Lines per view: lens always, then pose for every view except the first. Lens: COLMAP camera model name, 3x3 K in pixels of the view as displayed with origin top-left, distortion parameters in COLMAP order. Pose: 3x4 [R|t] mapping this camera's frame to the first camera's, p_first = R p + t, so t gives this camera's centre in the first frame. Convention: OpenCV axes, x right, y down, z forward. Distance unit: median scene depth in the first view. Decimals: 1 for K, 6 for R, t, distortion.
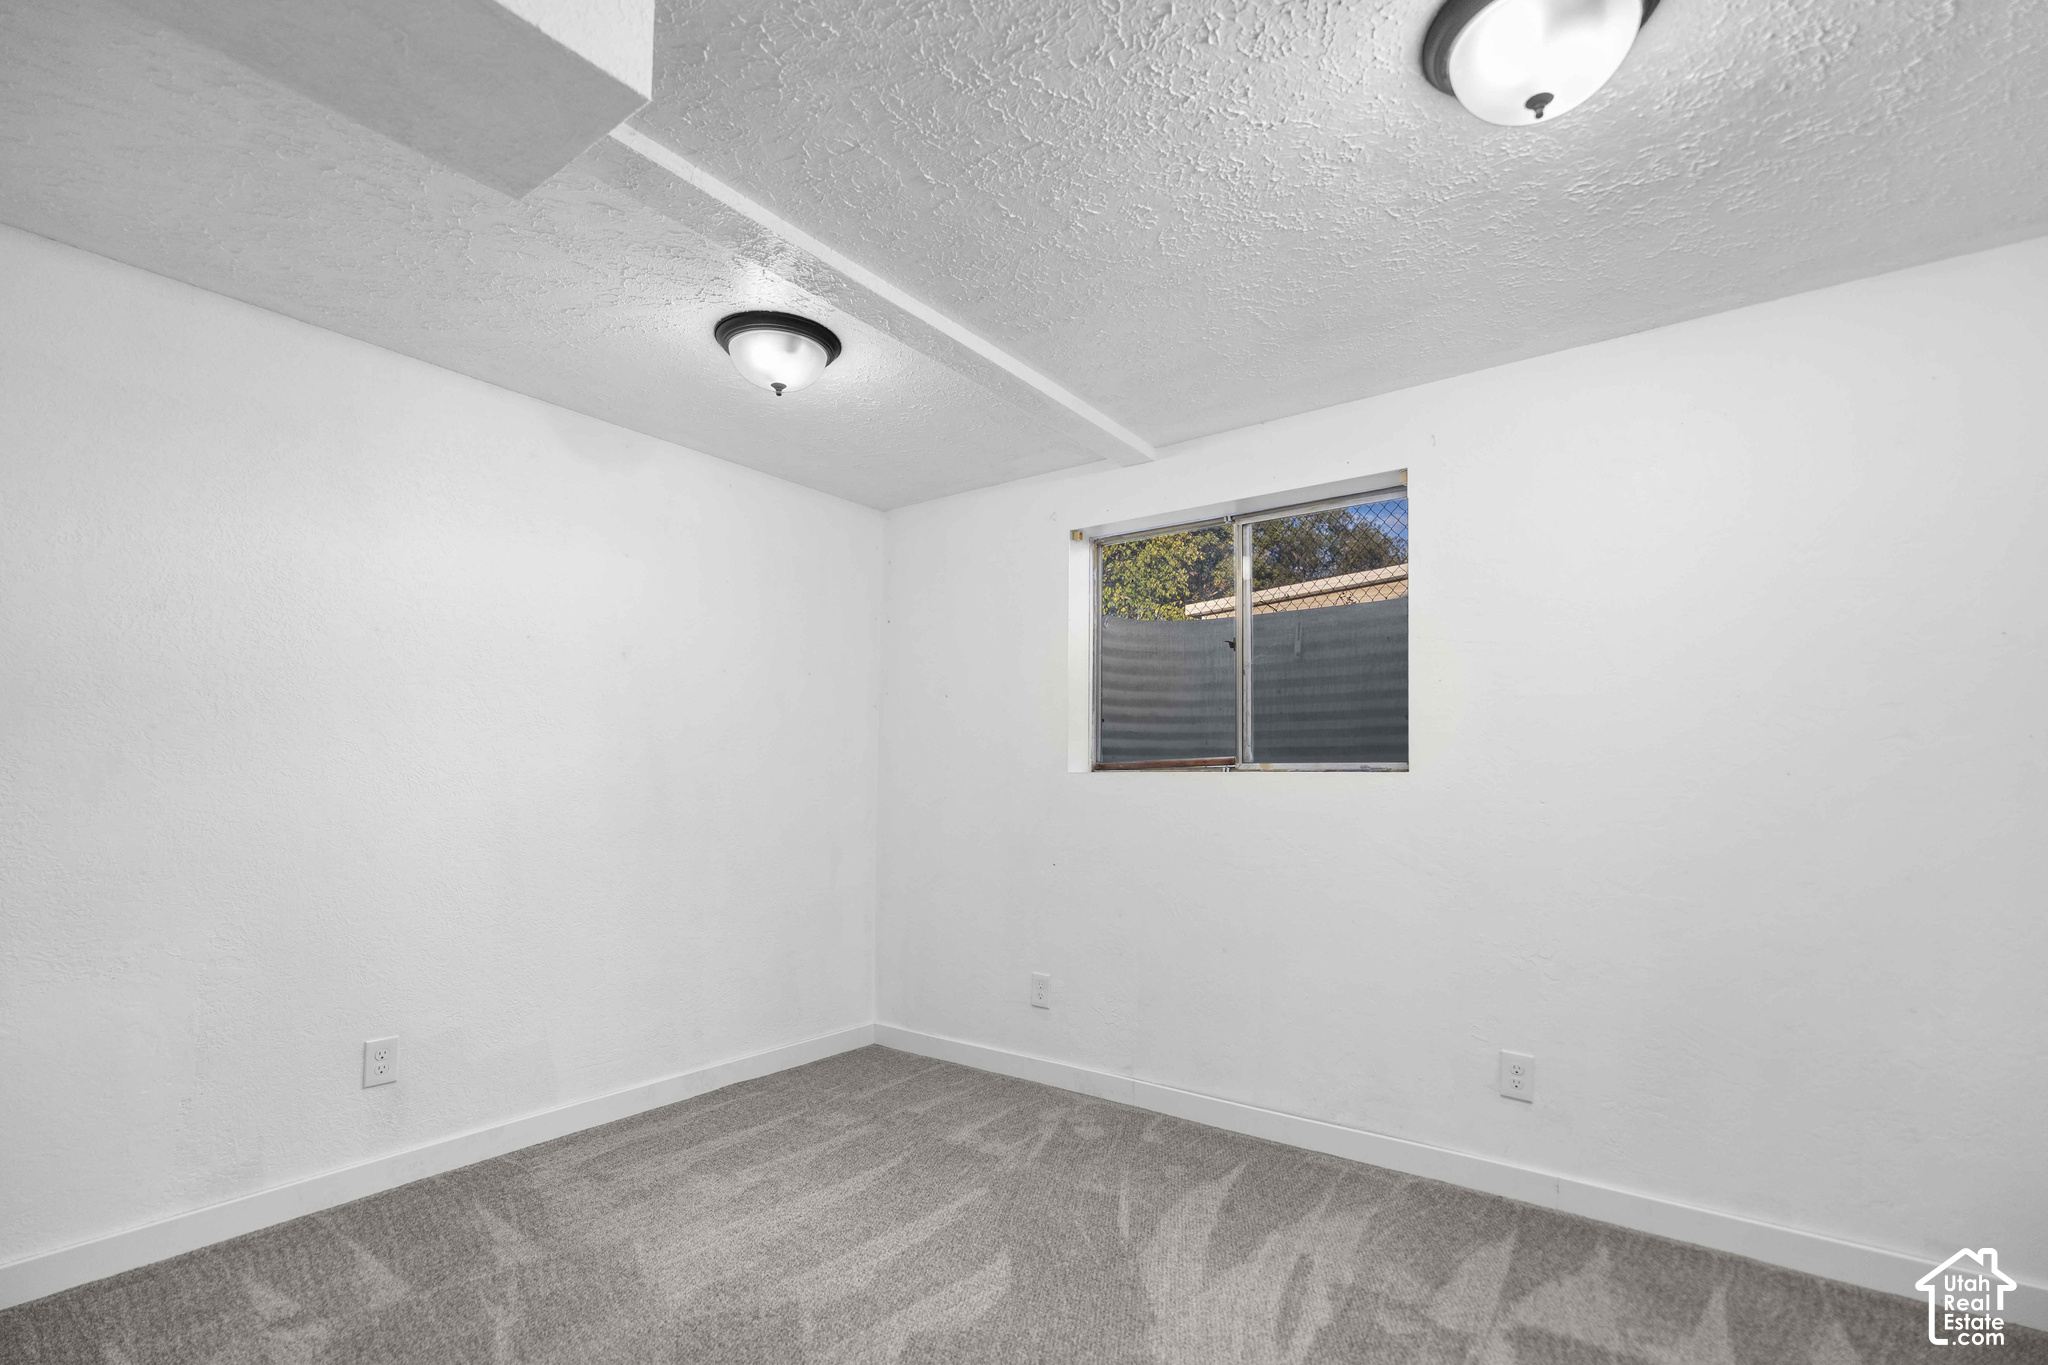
lens RADIAL K [[912.5, 0, 1024.0], [0, 912.5, 682.5], [0, 0, 1]] dist [0.002003, -0.000173]
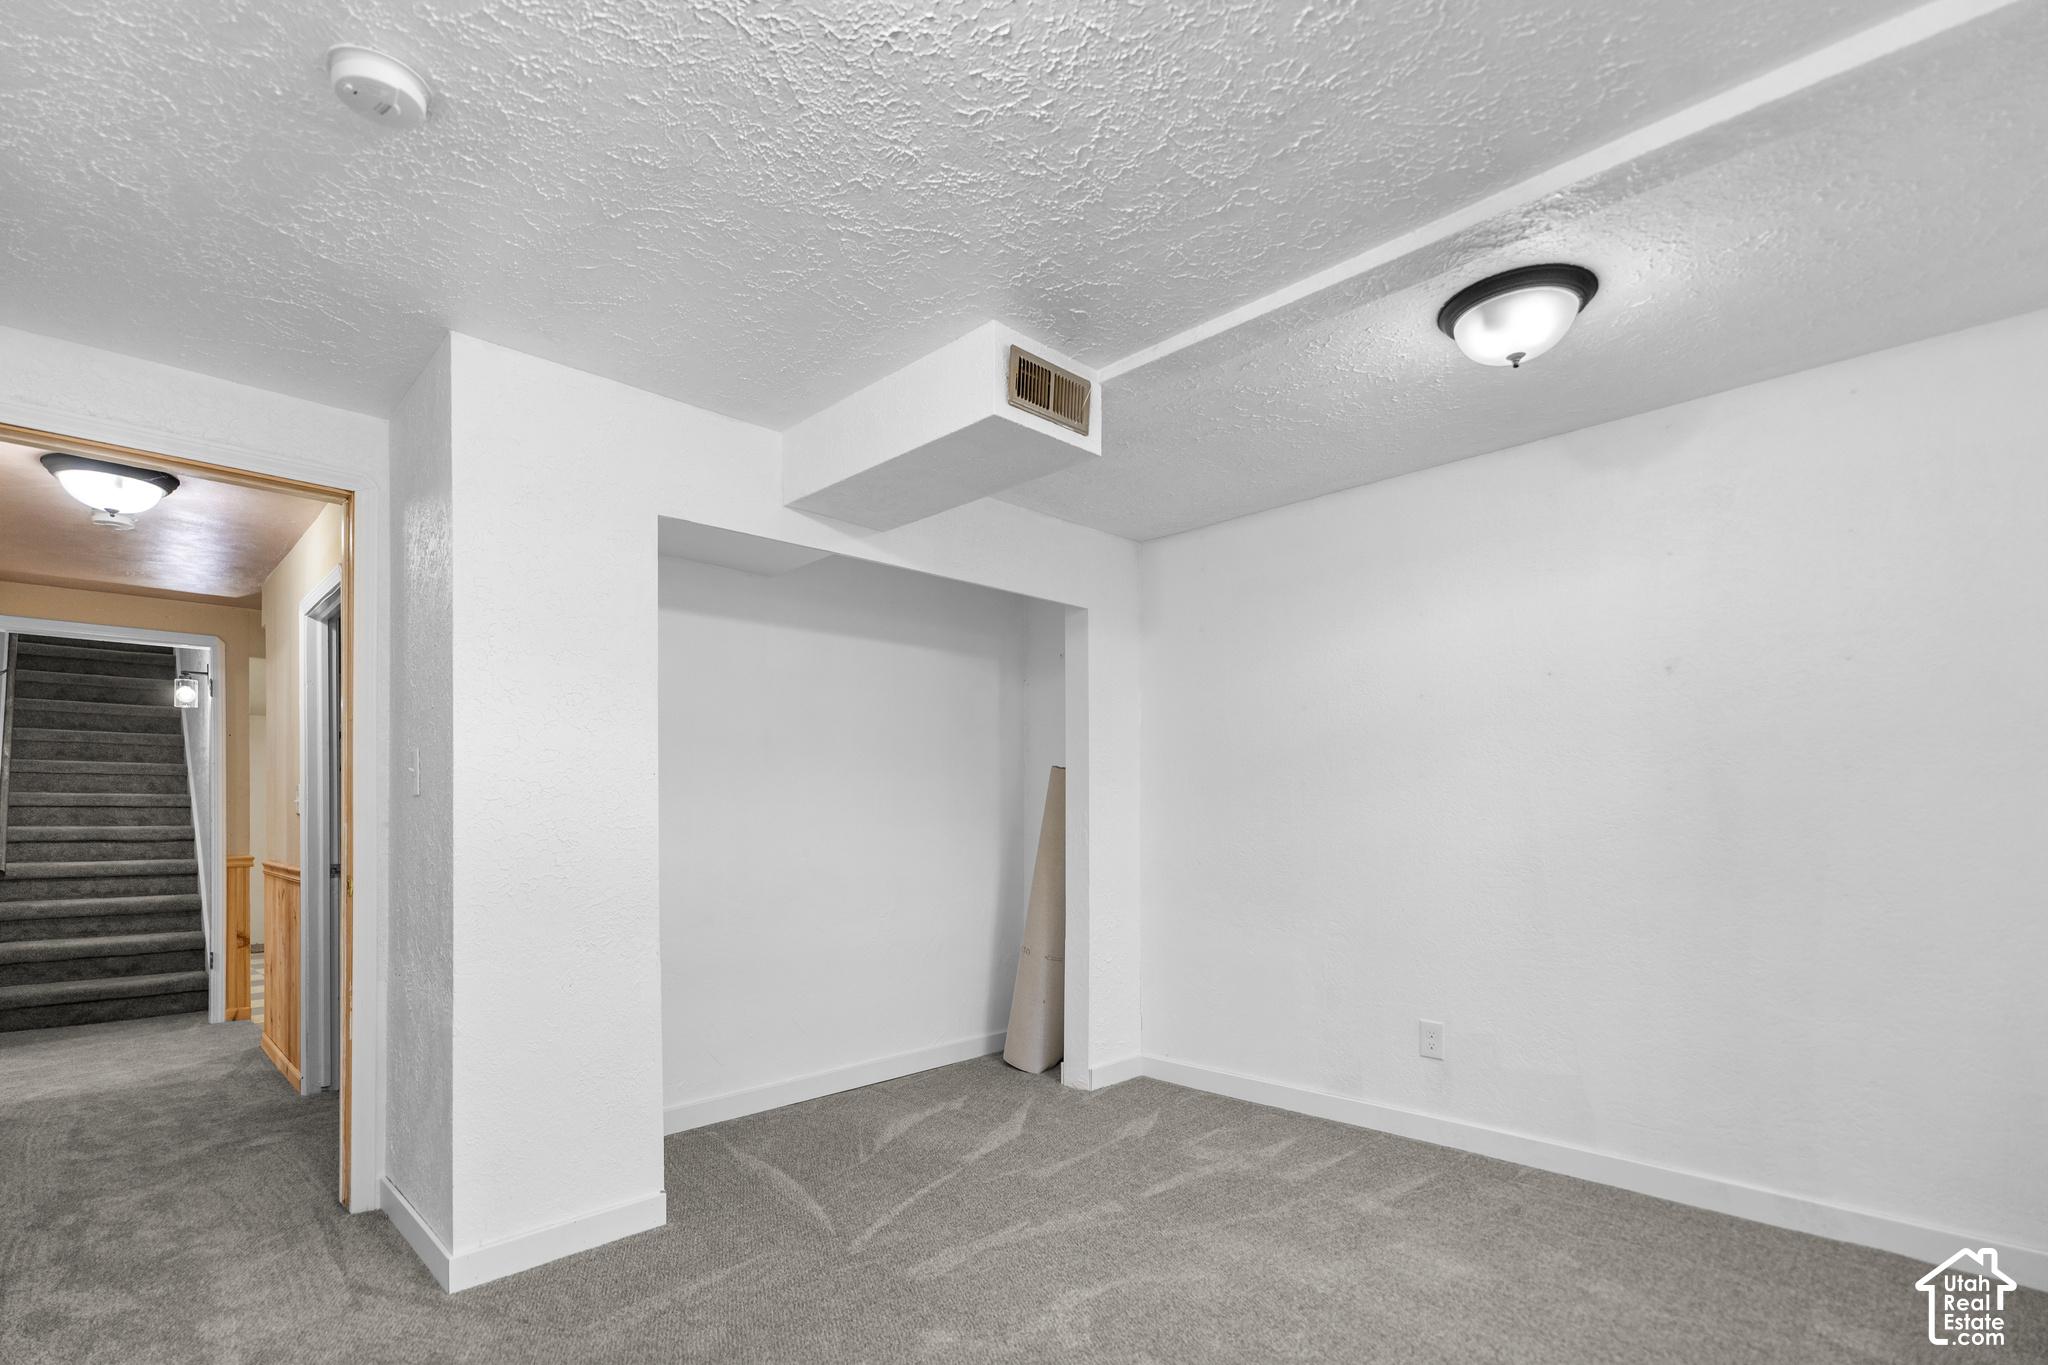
lens RADIAL K [[923.0, 0, 1025.4], [0, 923.0, 713.5], [0, 0, 1]] dist [-0.000609, -0.000152]
pose [[-0.125637, -0.113464, -0.985566, 0.653866], [0.108406, 0.985919, -0.127324, 0.073725], [0.986136, -0.122838, -0.111568, 0.637308]]
